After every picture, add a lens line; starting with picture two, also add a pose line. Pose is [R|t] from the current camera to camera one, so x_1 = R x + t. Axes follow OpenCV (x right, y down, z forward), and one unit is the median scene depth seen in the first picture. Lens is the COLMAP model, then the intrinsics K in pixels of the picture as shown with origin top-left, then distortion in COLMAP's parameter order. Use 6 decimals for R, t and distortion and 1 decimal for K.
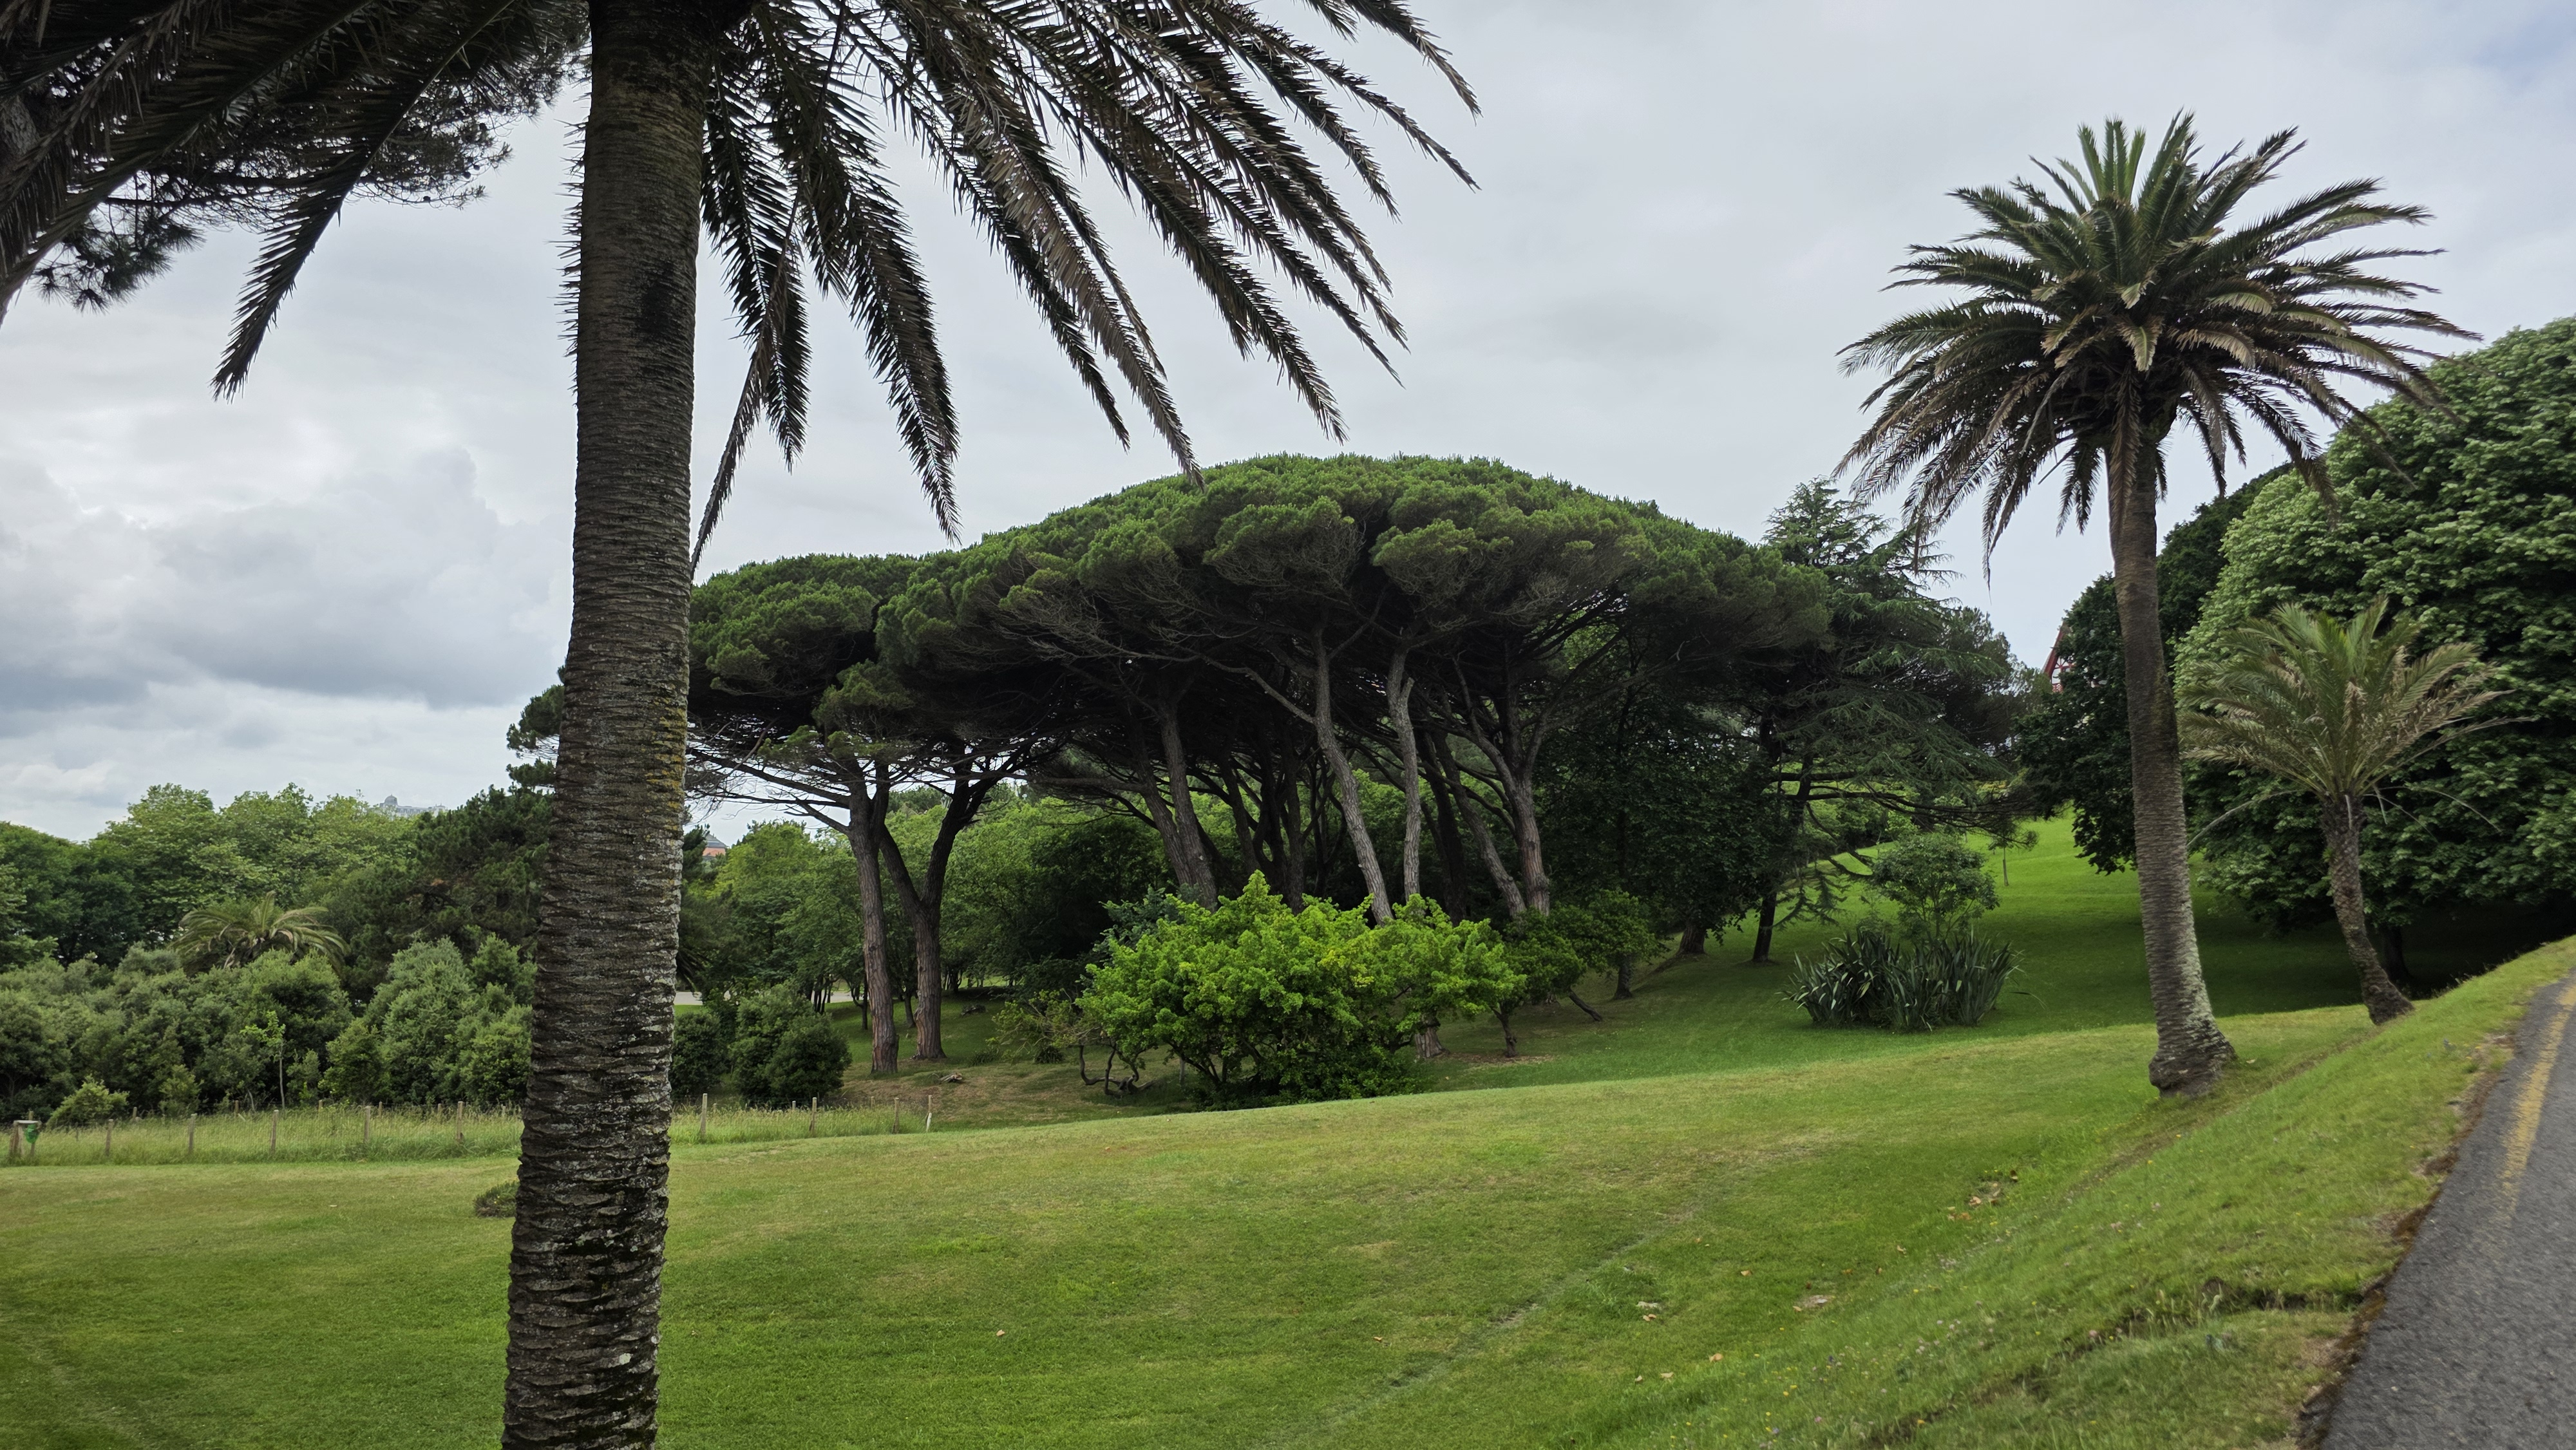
lens RADIAL K [[1820.6, 0, 1284.6], [0, 1820.6, 735.8], [0, 0, 1]] dist [0.033074, -0.025455]
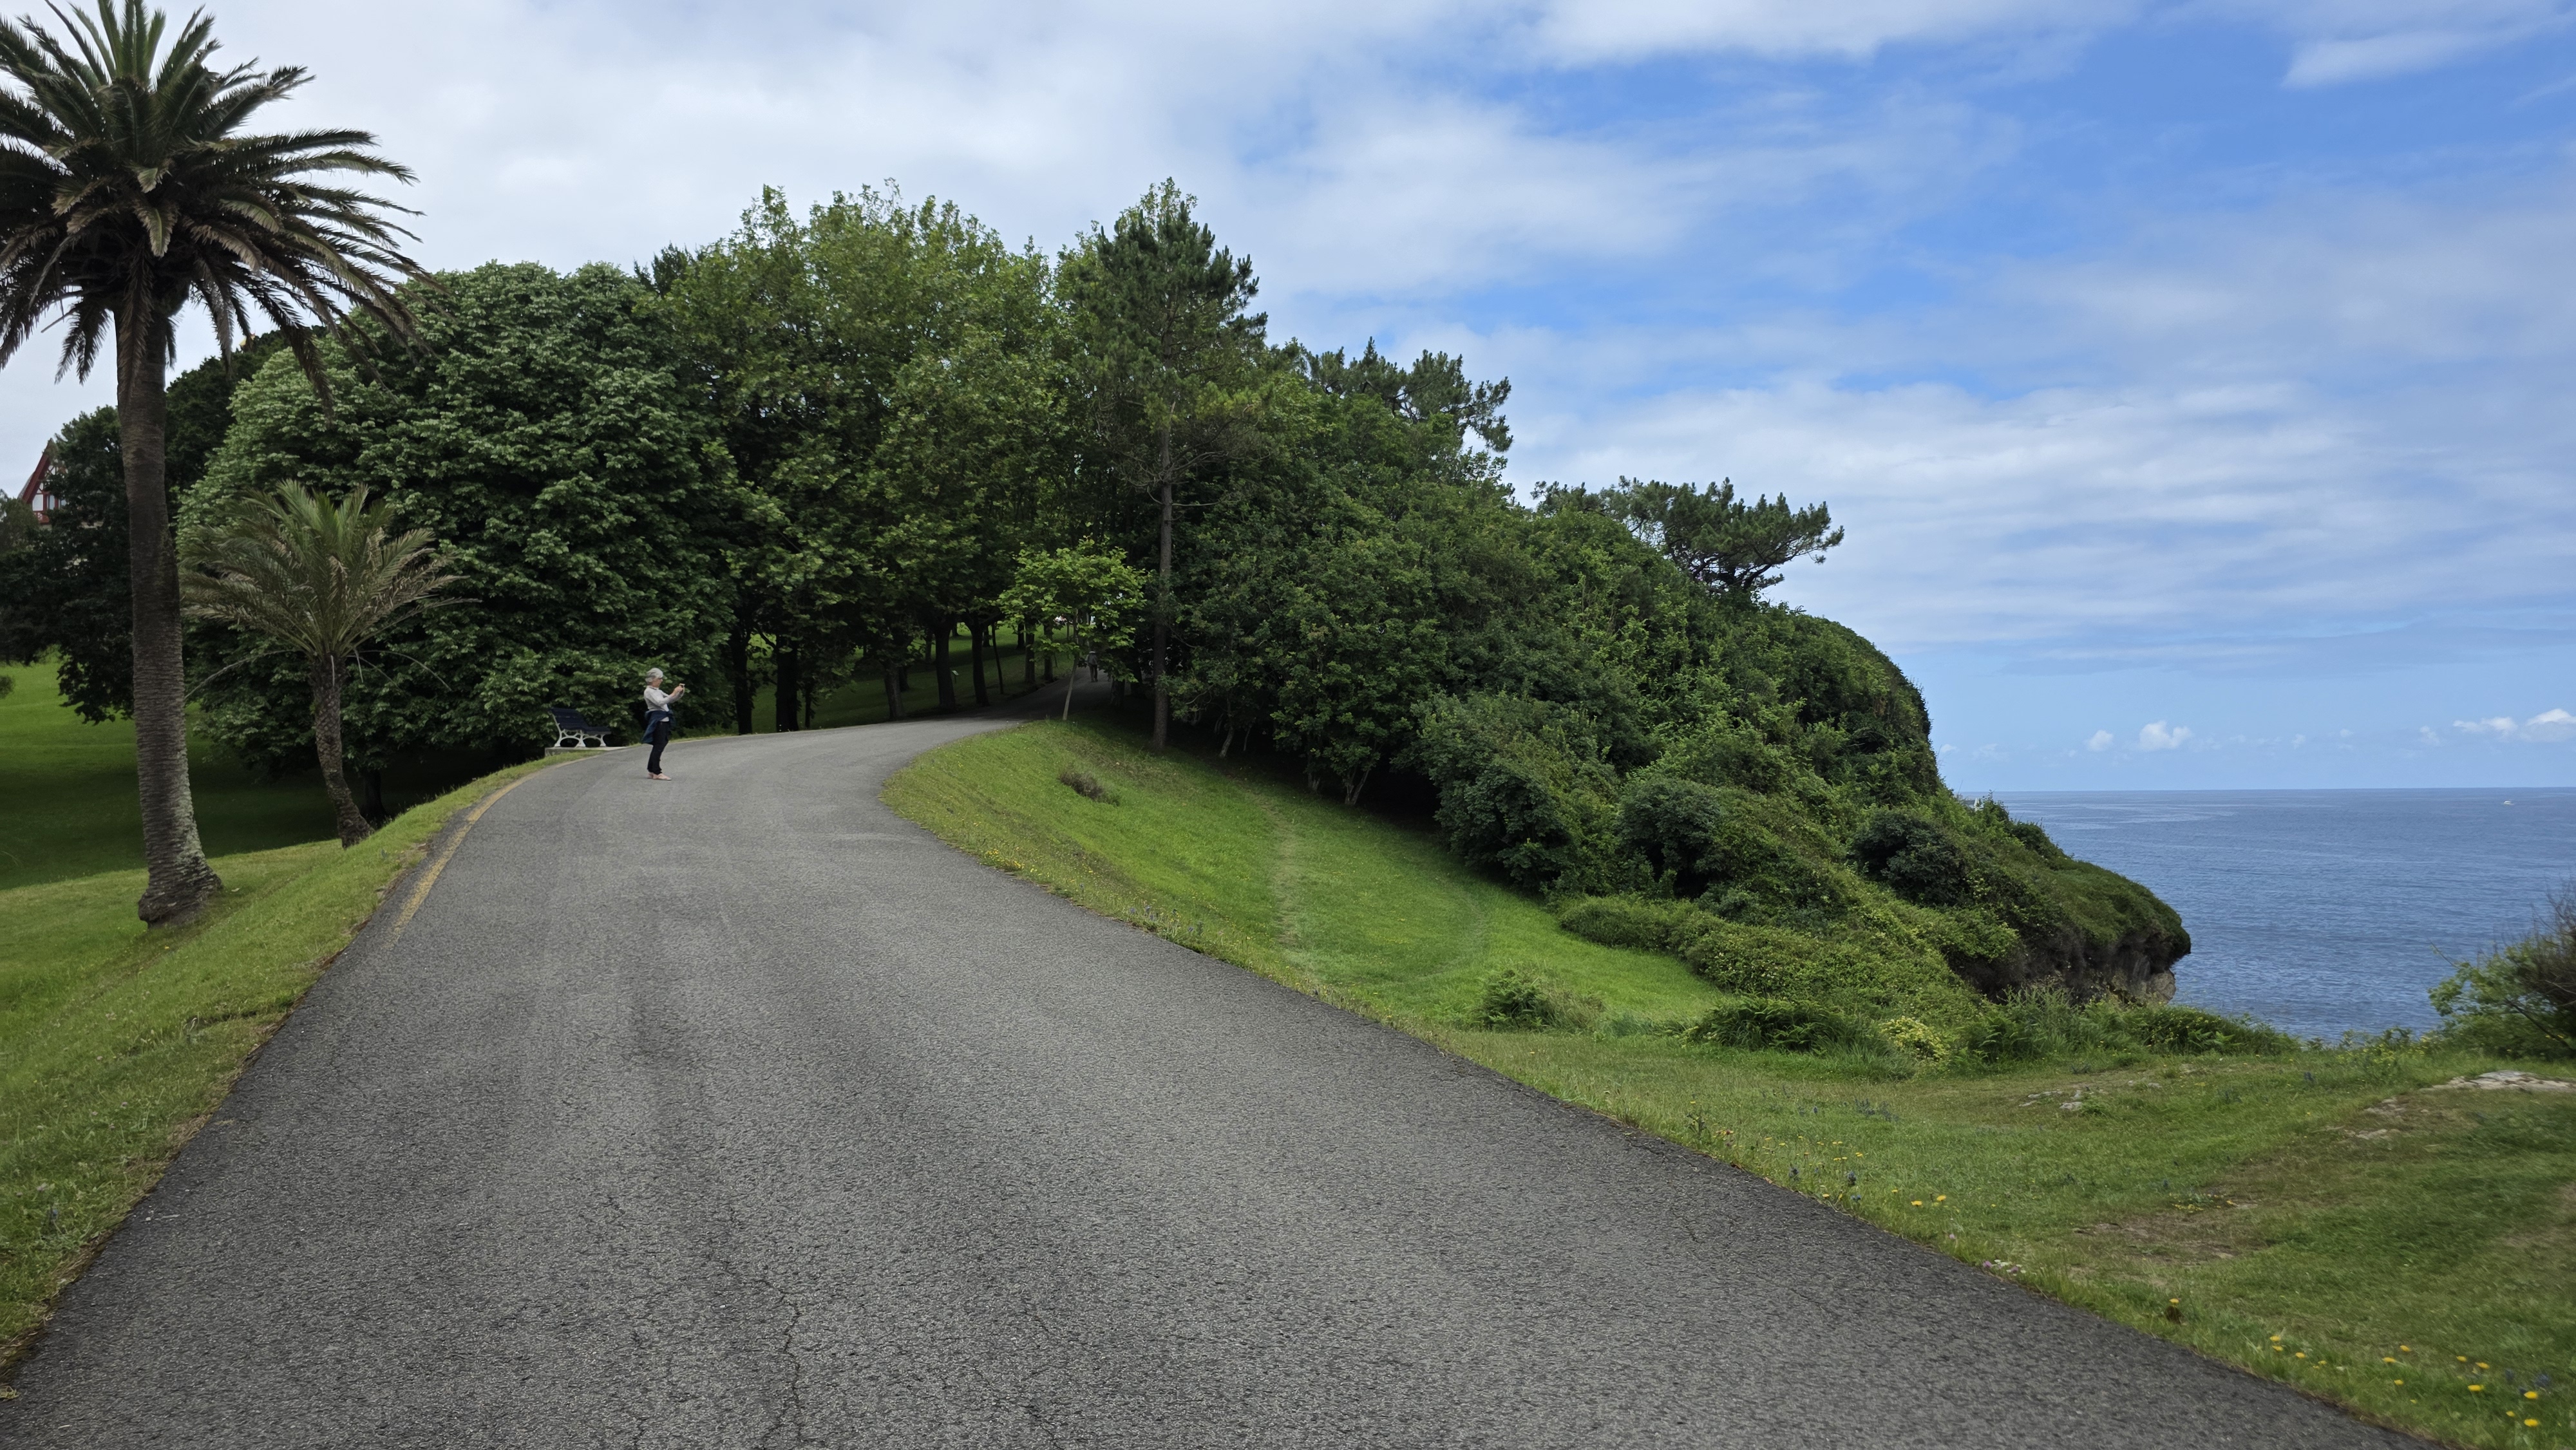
lens RADIAL K [[1820.6, 0, 1289.5], [0, 1820.6, 732.4], [0, 0, 1]] dist [0.033074, -0.025455]
pose [[0.541035, -0.001764, 0.840998, -0.047077], [-0.065531, 0.996869, 0.044249, -0.007489], [-0.838443, -0.079052, 0.539225, -0.094721]]
